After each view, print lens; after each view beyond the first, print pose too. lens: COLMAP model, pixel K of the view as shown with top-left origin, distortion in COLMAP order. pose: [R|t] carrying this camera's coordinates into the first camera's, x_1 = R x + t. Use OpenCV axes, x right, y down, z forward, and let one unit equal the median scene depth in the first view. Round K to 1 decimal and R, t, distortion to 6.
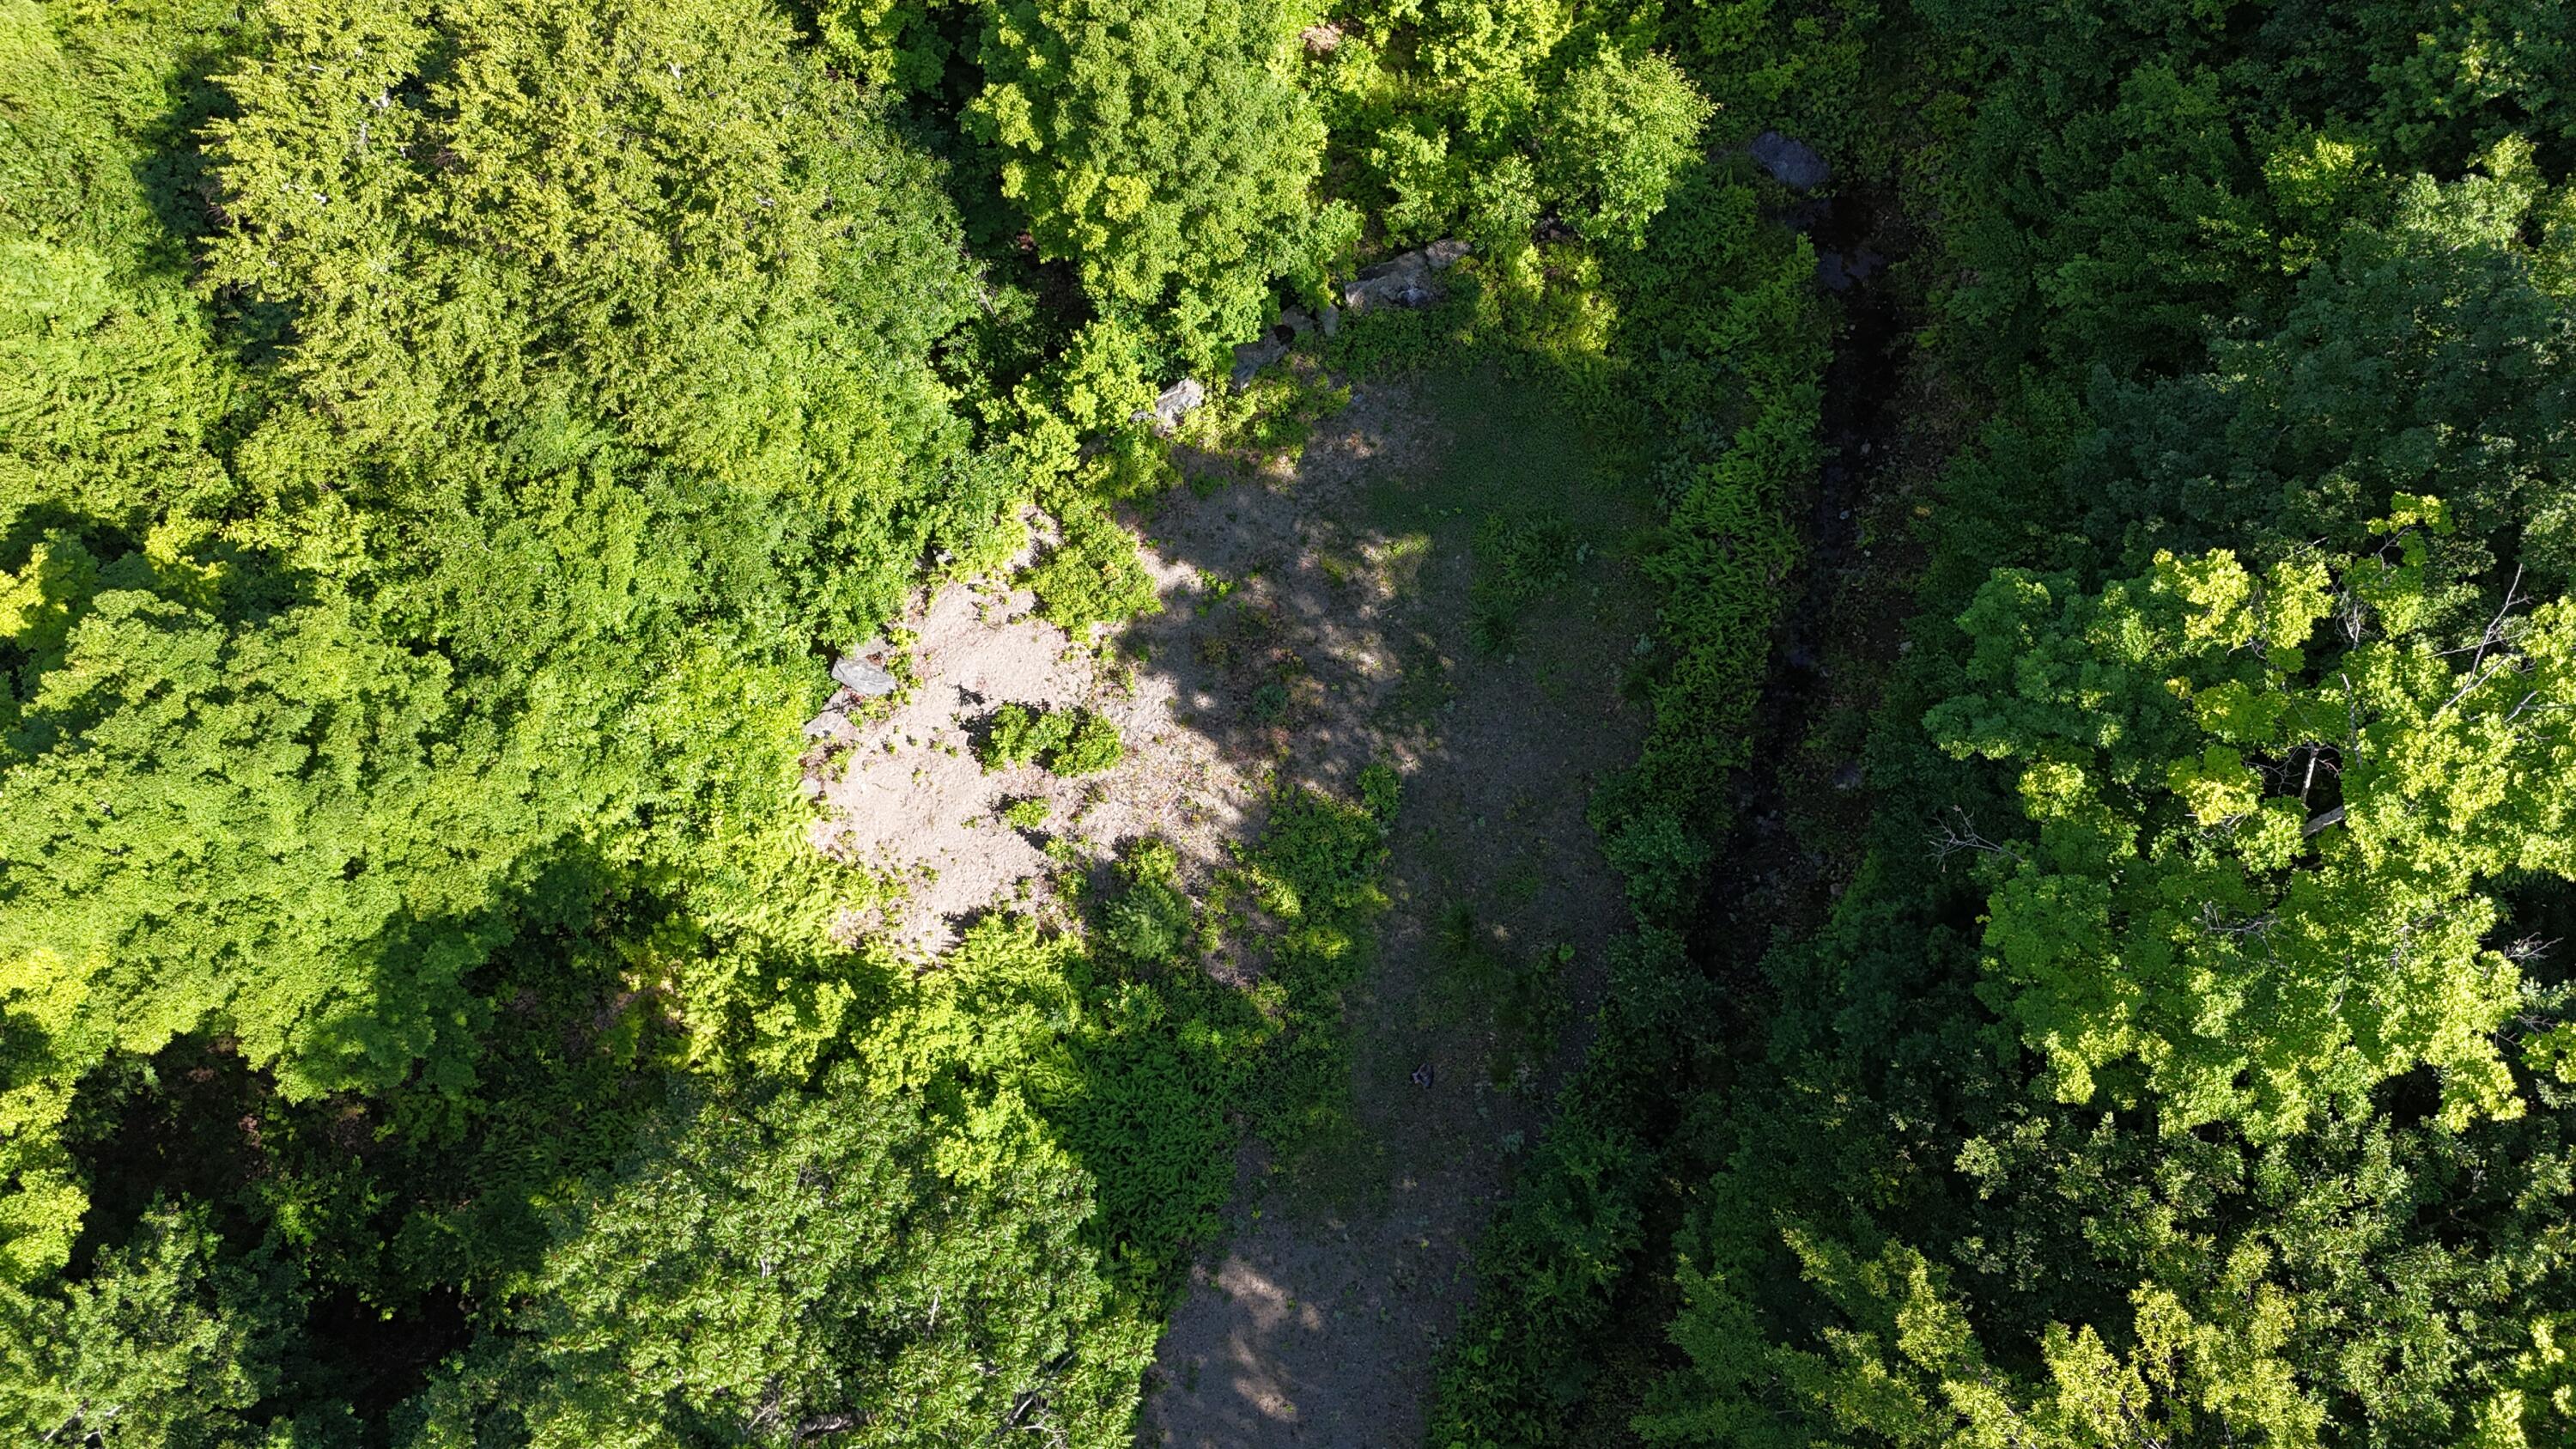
lens RADIAL K [[1911.8, 0, 1300.2], [0, 1911.8, 737.1], [0, 0, 1]] dist [0.081503, -0.069551]
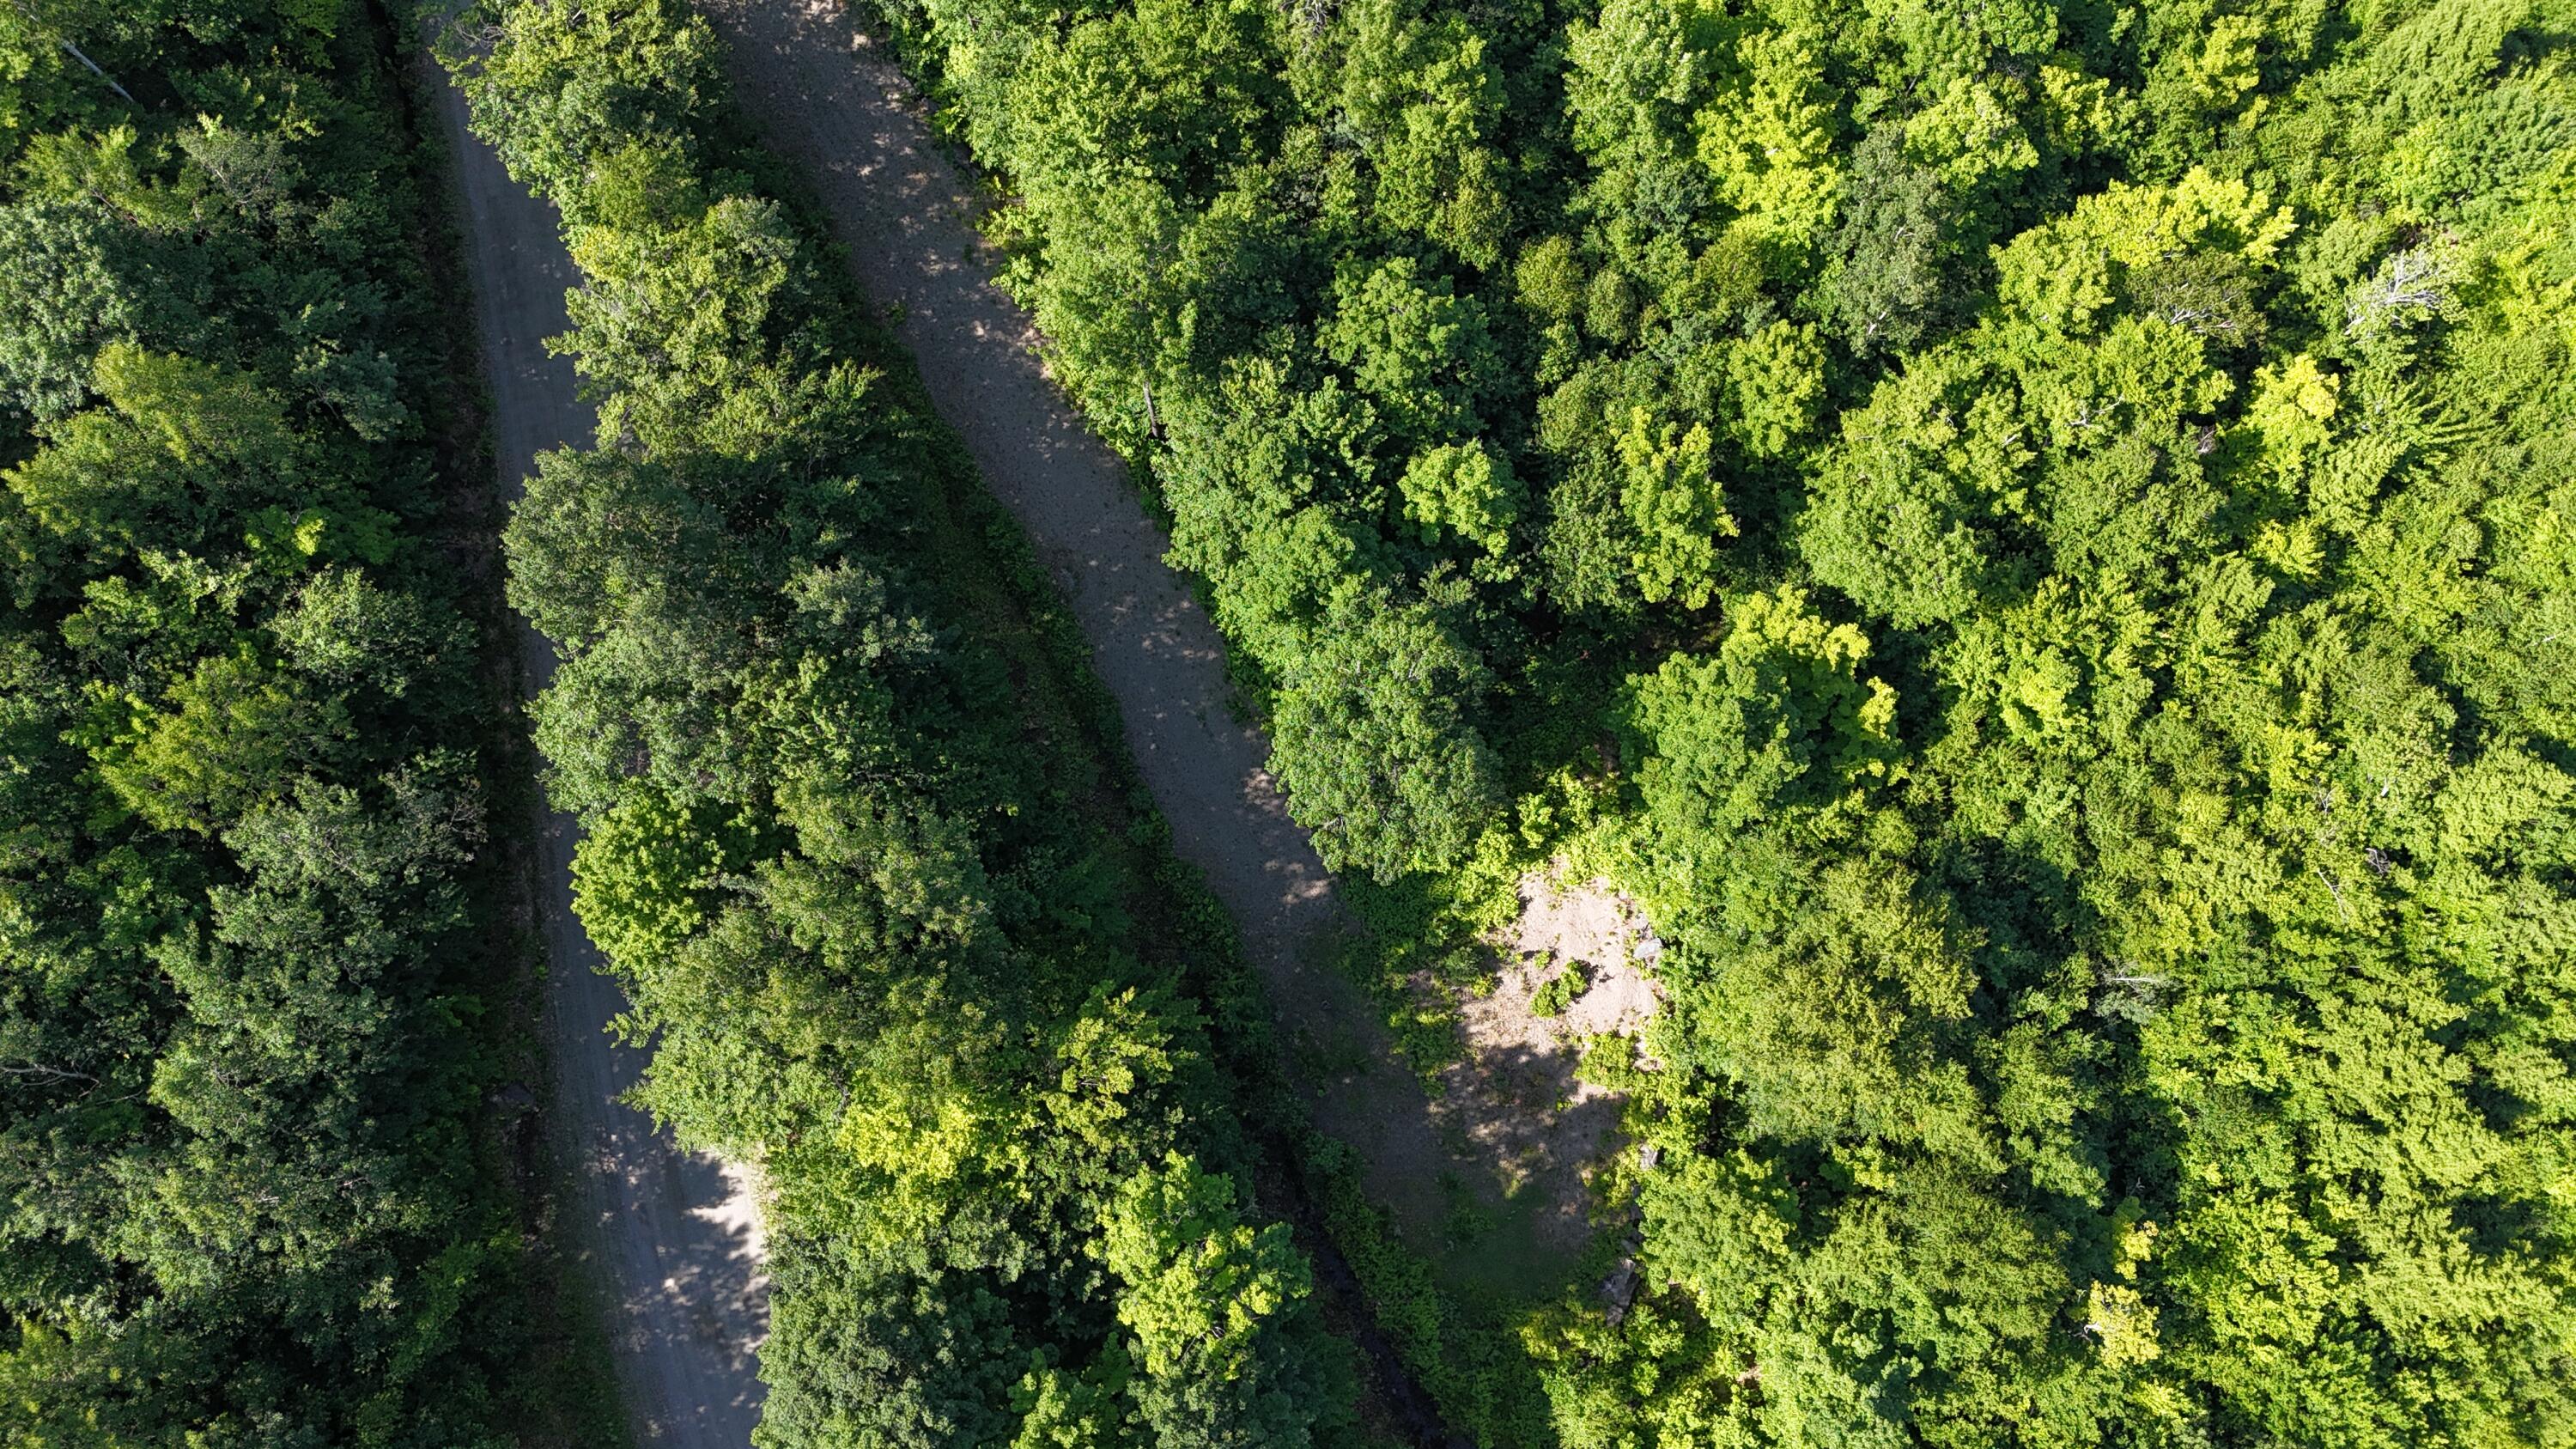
lens RADIAL K [[1815.2, 0, 1300.9], [0, 1815.2, 719.7], [0, 0, 1]] dist [0.186315, -0.068024]
pose [[-0.692405, 0.718639, -0.064282, -0.018980], [-0.698469, -0.645294, 0.309413, -0.233993], [0.180876, 0.259138, 0.948752, -1.064994]]
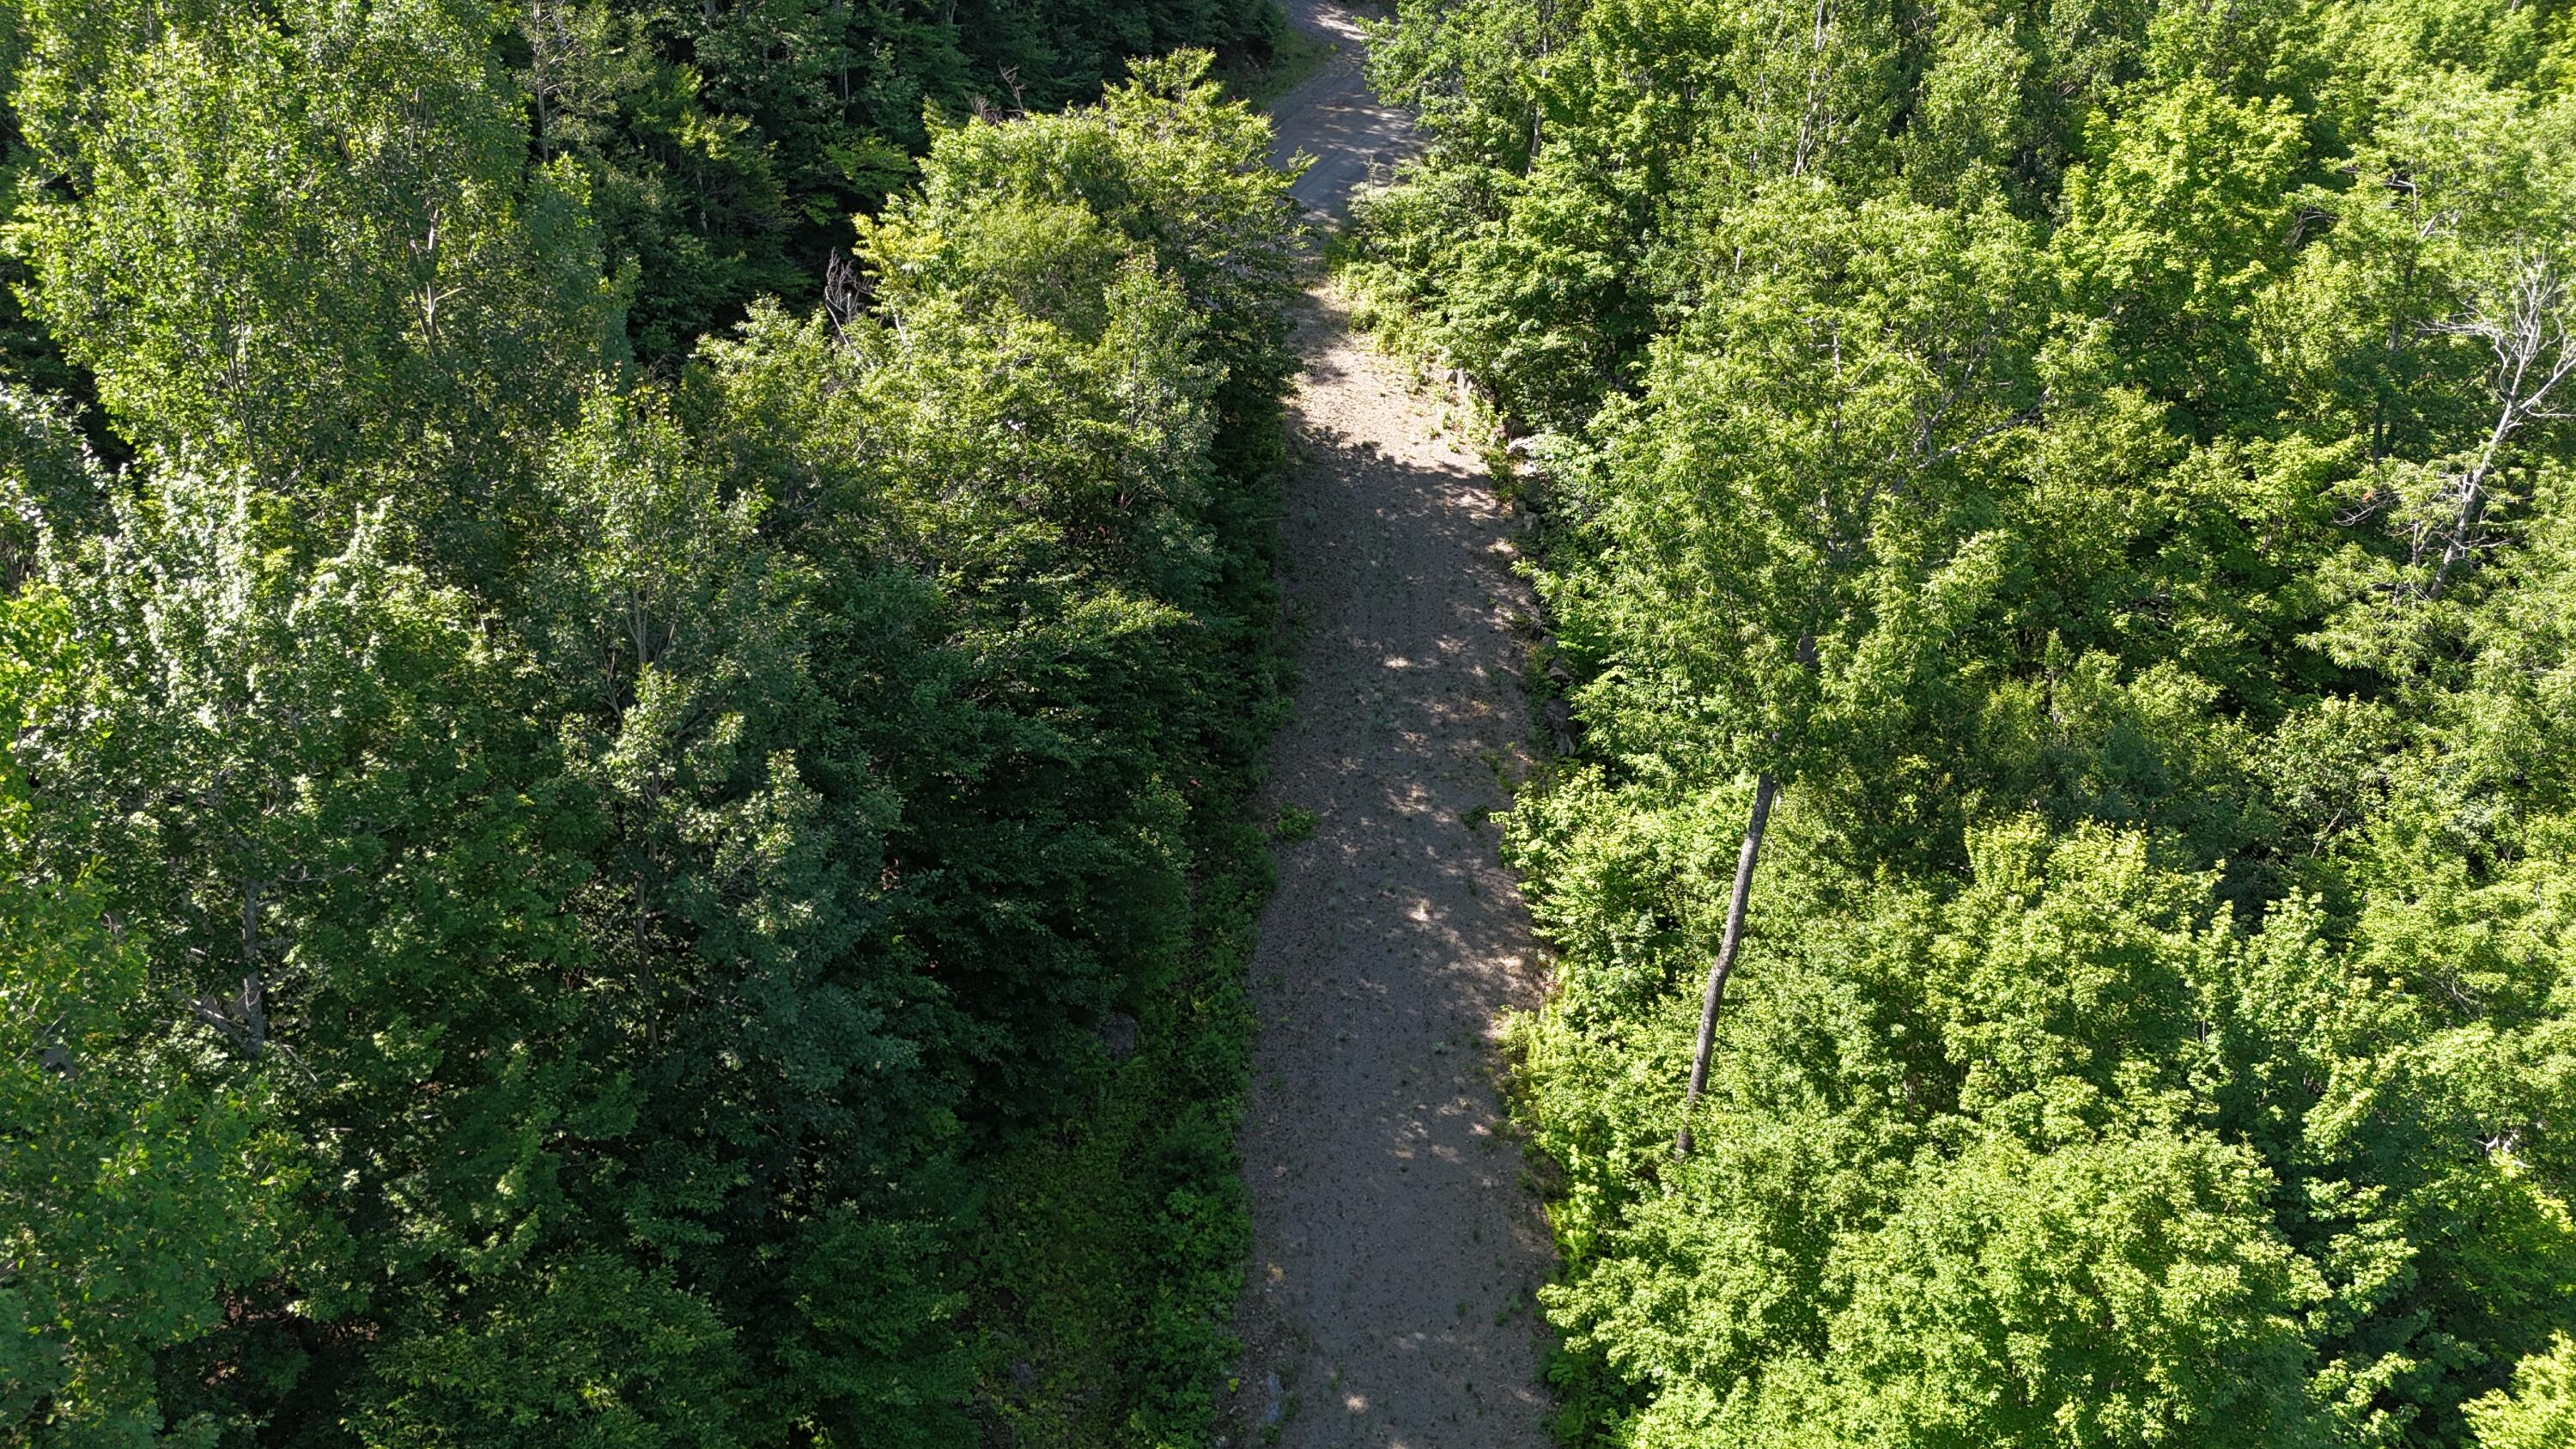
lens RADIAL K [[1893.1, 0, 1288.0], [0, 1893.1, 724.5], [0, 0, 1]] dist [0.069777, -0.062318]
pose [[-0.980720, 0.122495, -0.152263, -0.005654], [-0.186708, -0.357286, 0.915143, 0.064430], [0.057700, 0.925927, 0.373268, 0.238975]]
